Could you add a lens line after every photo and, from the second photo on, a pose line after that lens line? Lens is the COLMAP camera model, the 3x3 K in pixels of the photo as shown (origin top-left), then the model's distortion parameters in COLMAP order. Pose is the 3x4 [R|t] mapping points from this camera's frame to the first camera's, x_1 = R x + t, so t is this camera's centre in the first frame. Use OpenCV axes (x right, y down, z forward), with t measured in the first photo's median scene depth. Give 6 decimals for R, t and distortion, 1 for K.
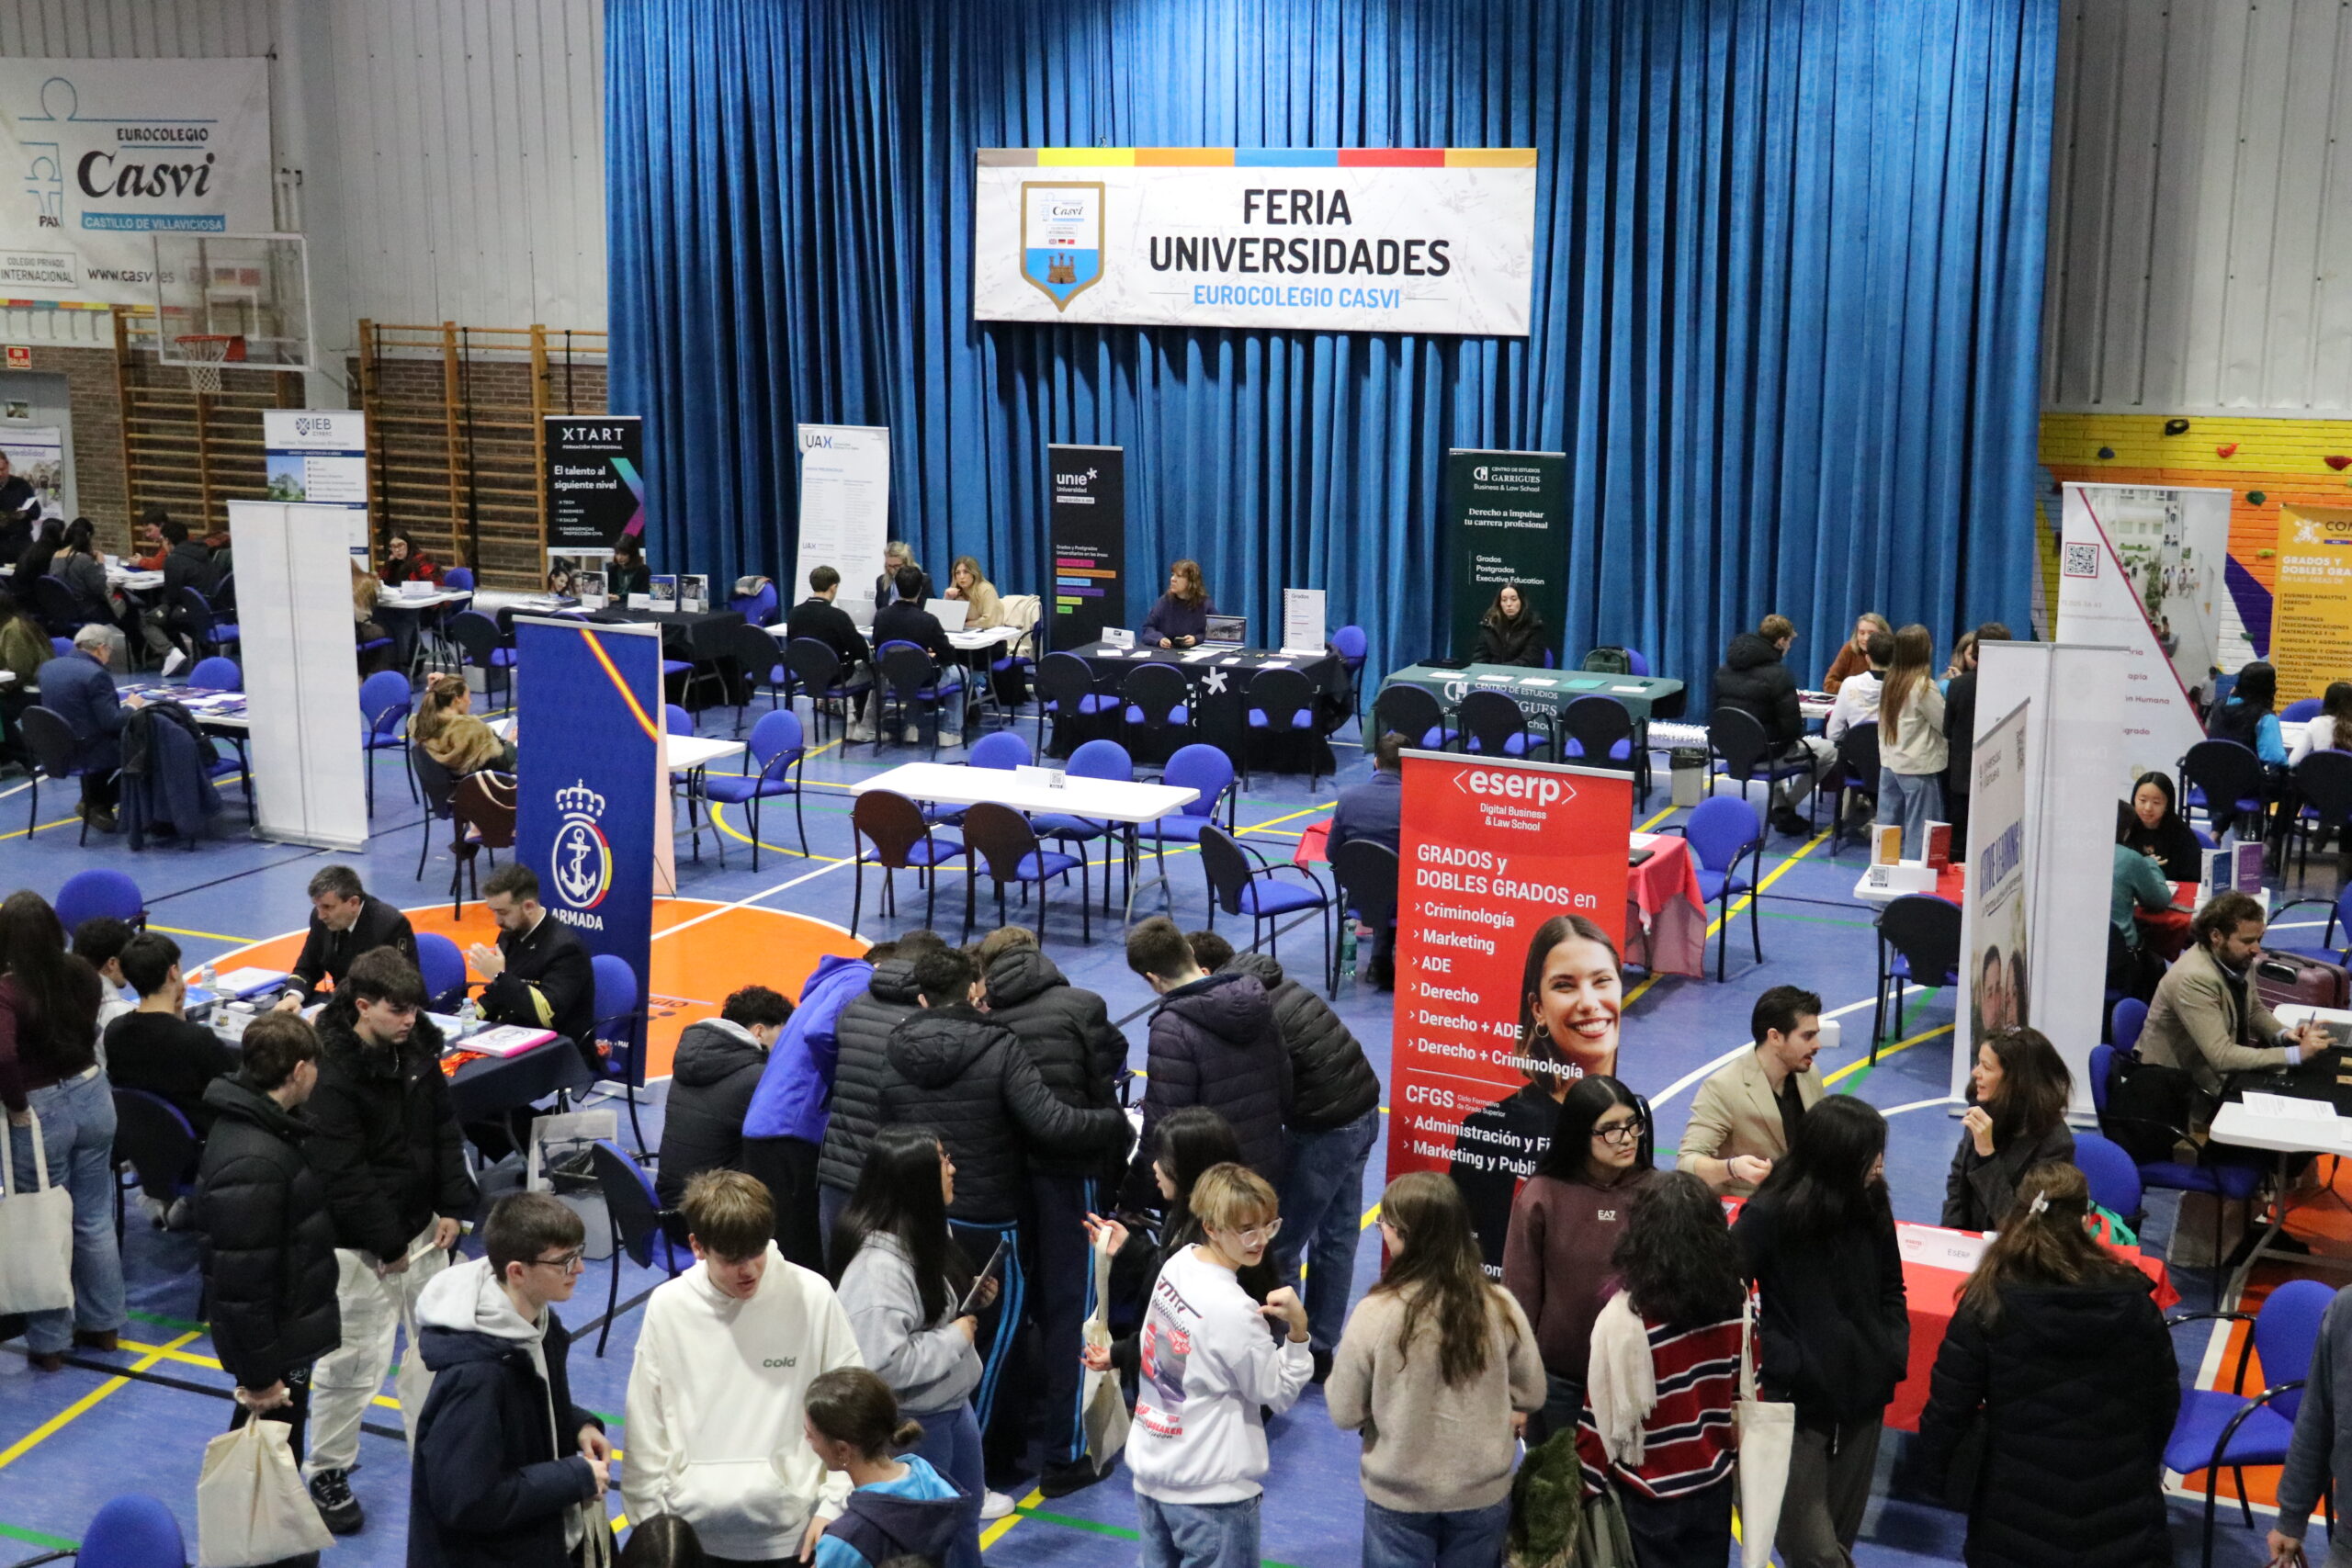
lens RADIAL K [[3126.8, 0, 1176.0], [0, 3126.8, 784.0], [0, 0, 1]] dist [-0.024521, 0.541242]
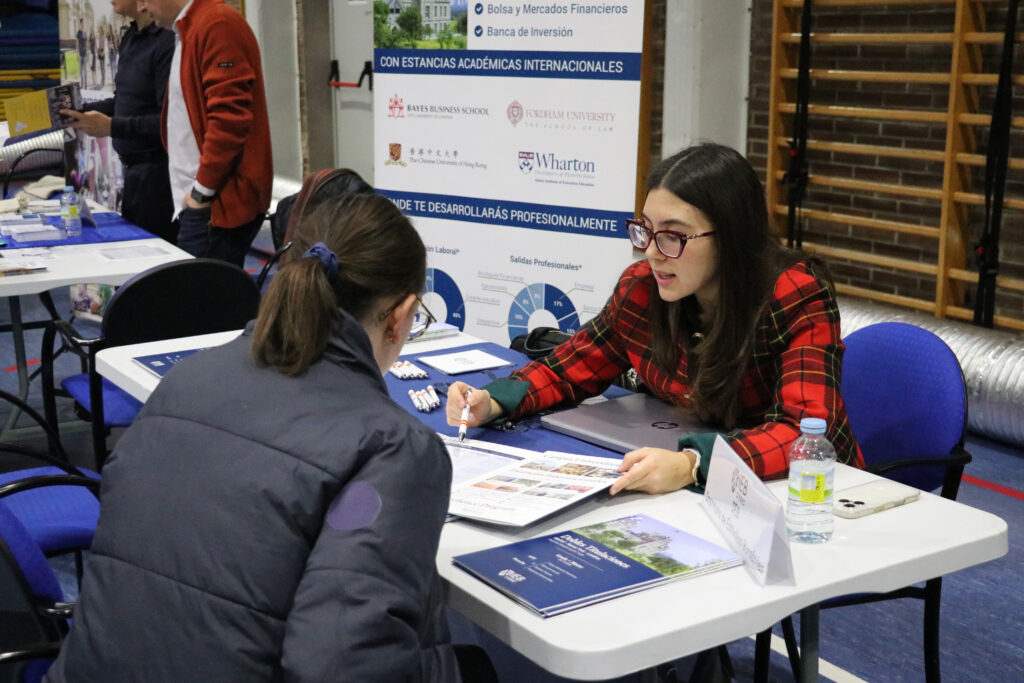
lens RADIAL K [[1361.5, 0, 512.0], [0, 1361.5, 341.5], [0, 0, 1]] dist [-0.024521, 0.541242]
pose [[0.862585, 0.110236, -0.493756, -0.244031], [-0.095467, 0.993905, 0.055120, -0.083115], [0.496823, -0.000409, 0.867852, 1.053315]]
